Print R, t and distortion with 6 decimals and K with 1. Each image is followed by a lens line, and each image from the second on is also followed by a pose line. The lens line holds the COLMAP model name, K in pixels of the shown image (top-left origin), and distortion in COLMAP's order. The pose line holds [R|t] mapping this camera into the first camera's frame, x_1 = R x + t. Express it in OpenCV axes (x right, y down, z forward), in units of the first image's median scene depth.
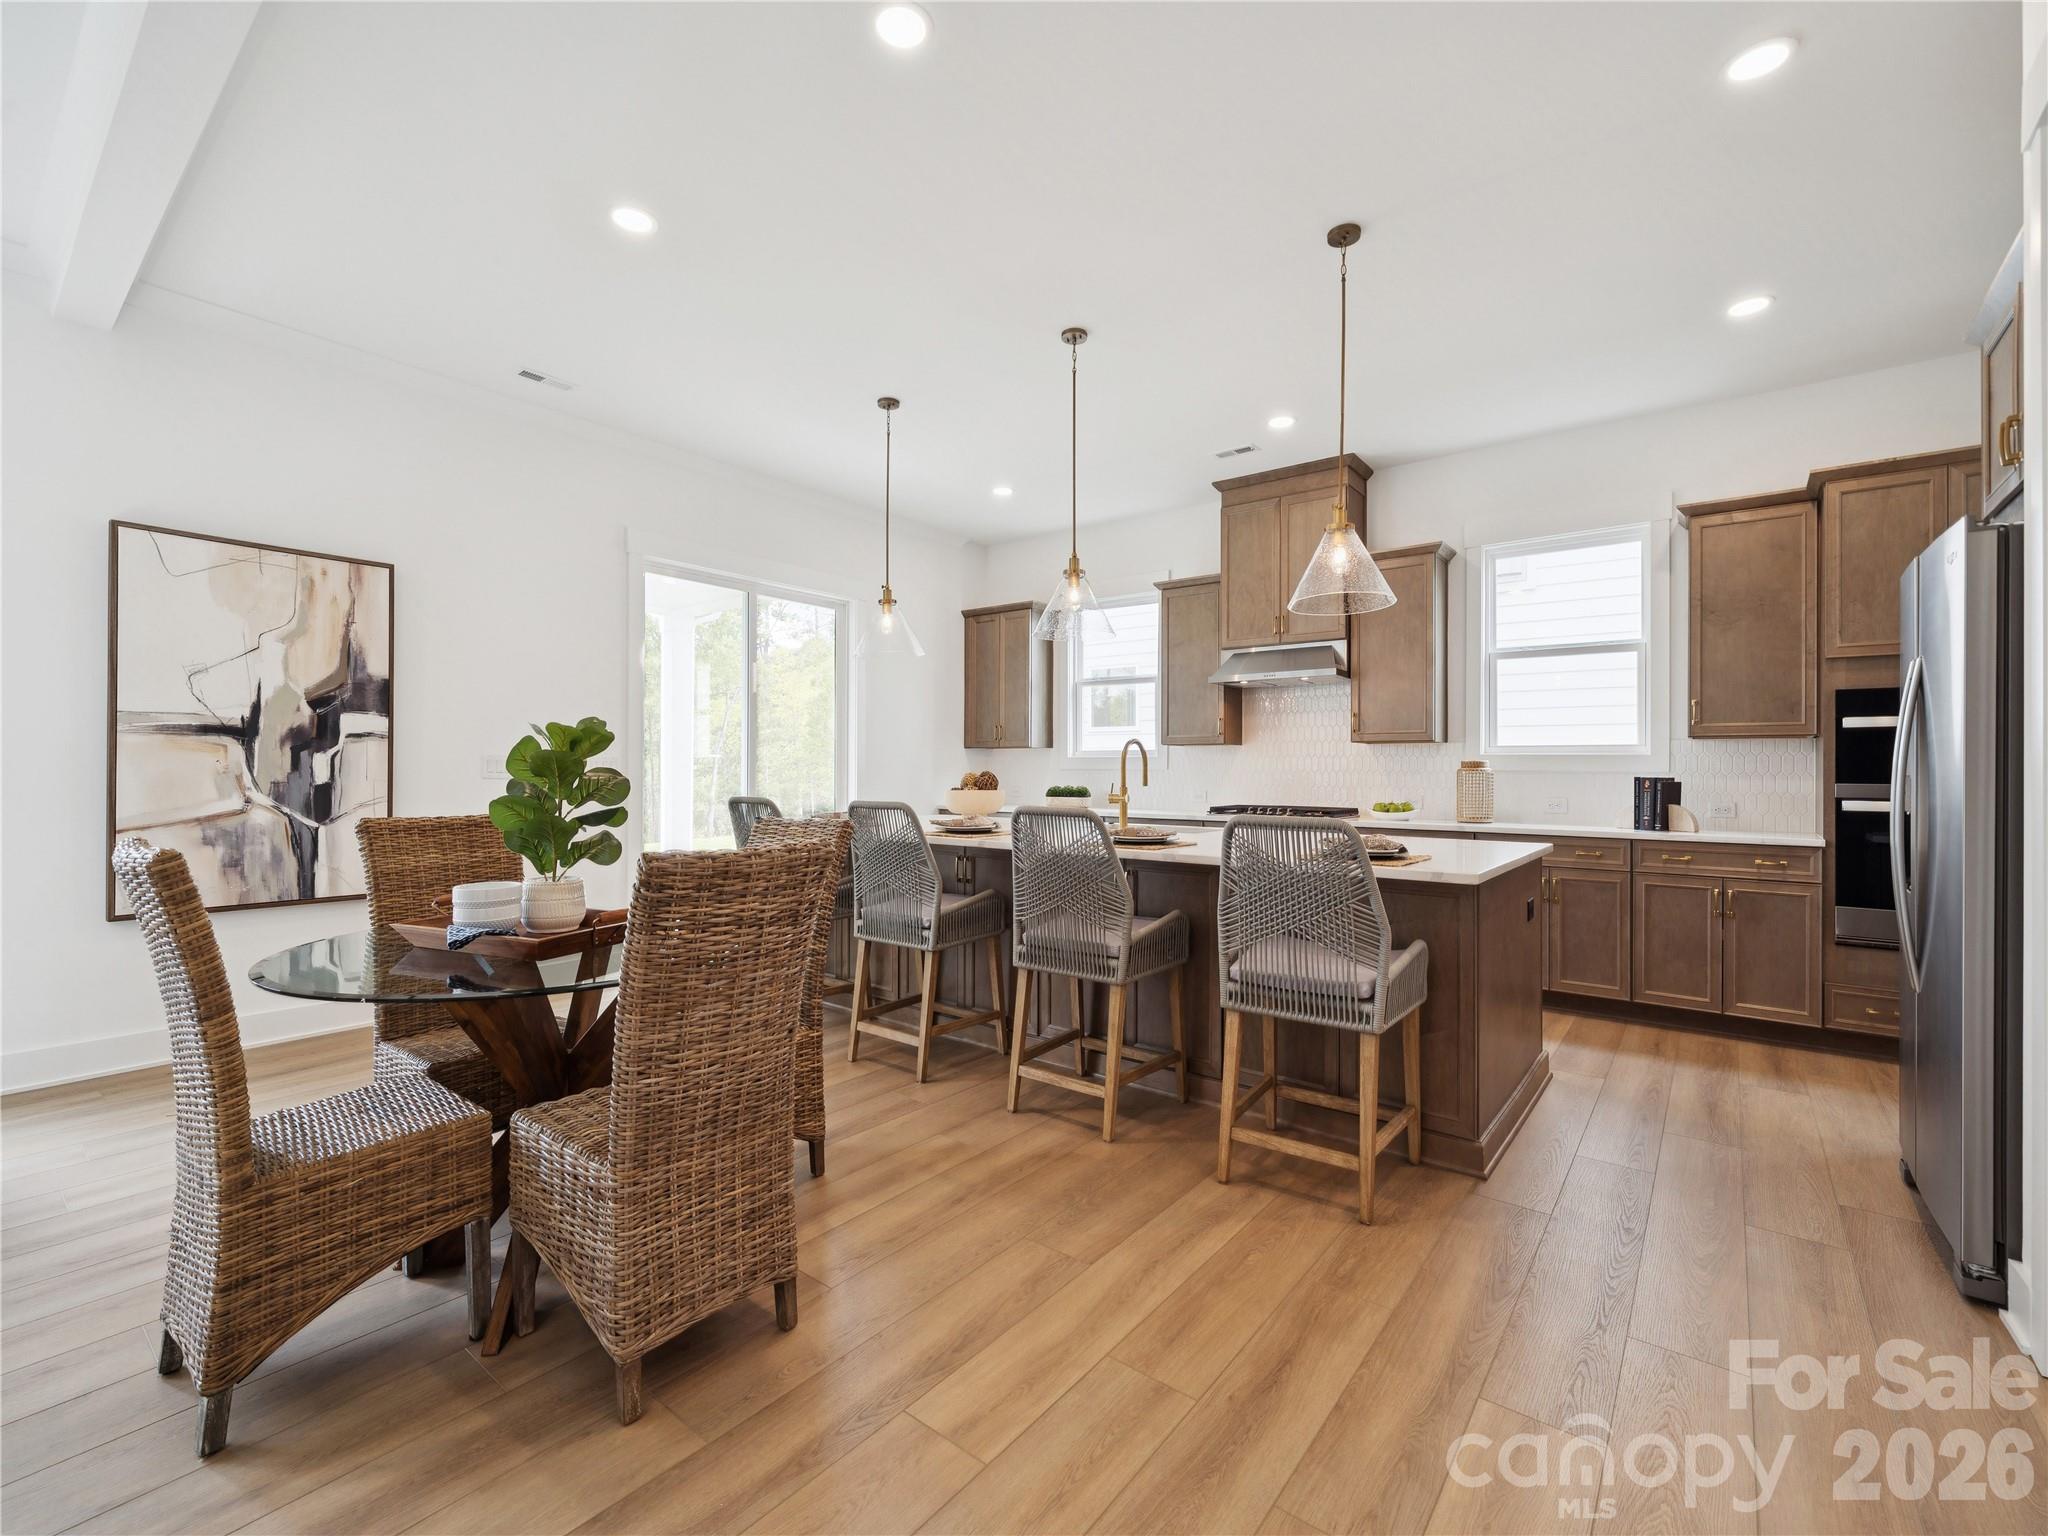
lens RADIAL K [[881.7, 0, 1036.6], [0, 881.7, 766.5], [0, 0, 1]] dist [0.002466, -0.000522]
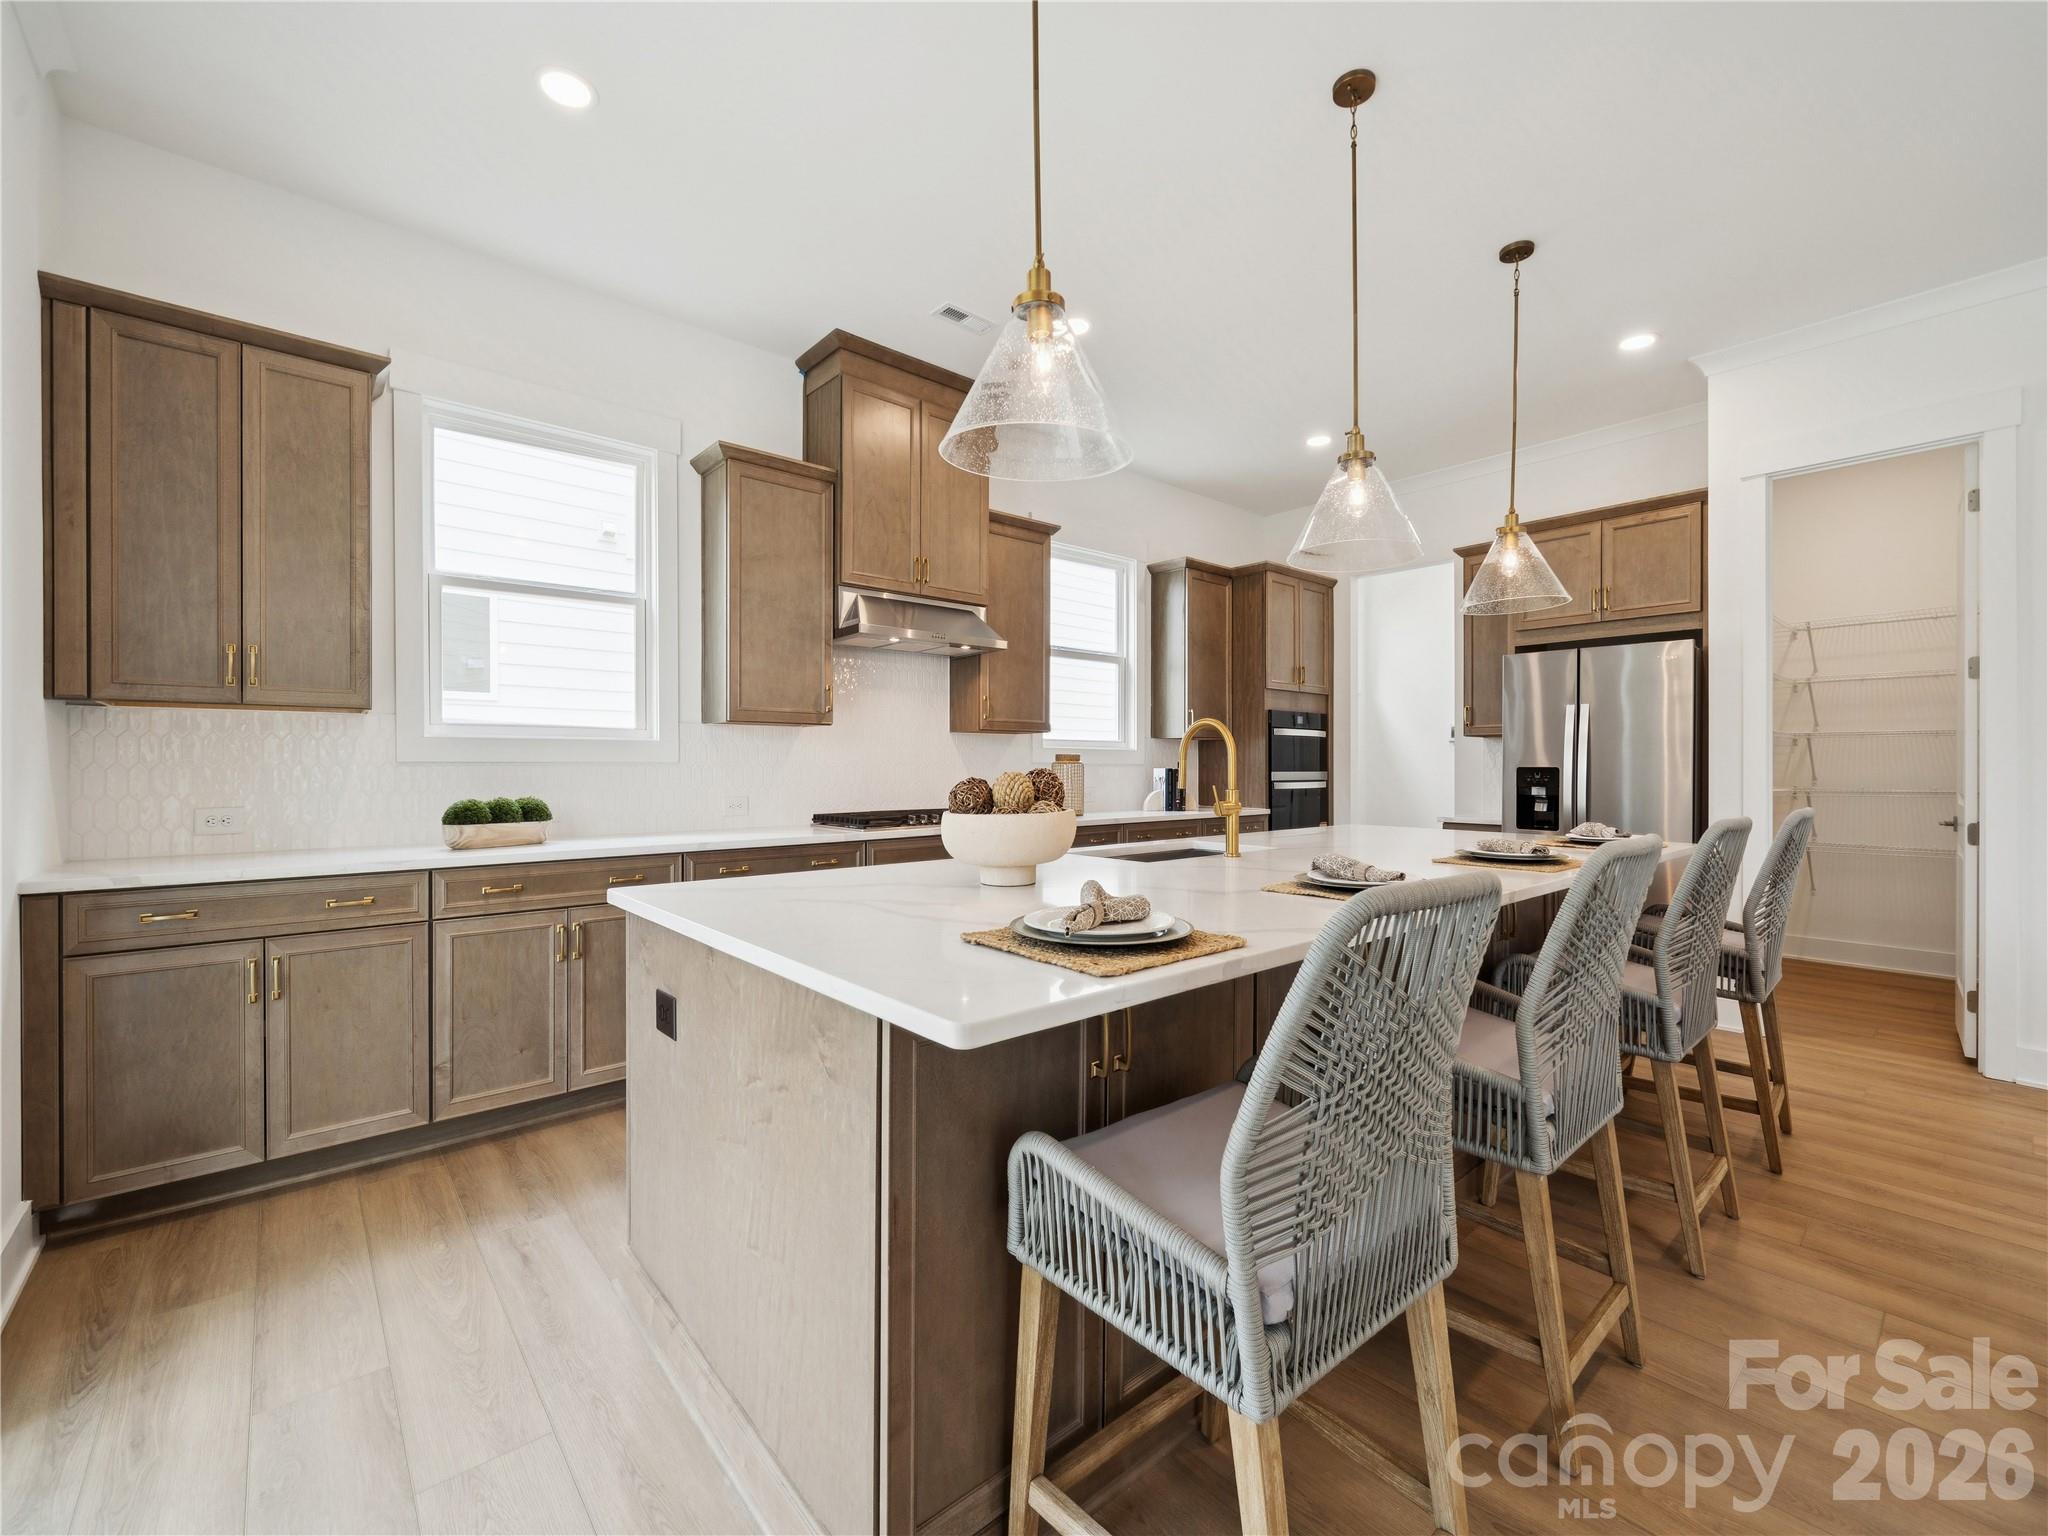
lens RADIAL K [[858.0, 0, 1034.7], [0, 858.0, 770.3], [0, 0, 1]] dist [-0.000793, -0.000063]
pose [[0.194415, -0.012043, 0.980845, -0.549015], [-0.007231, 0.999880, 0.013710, -0.000763], [-0.980893, -0.009758, 0.194305, 0.986146]]
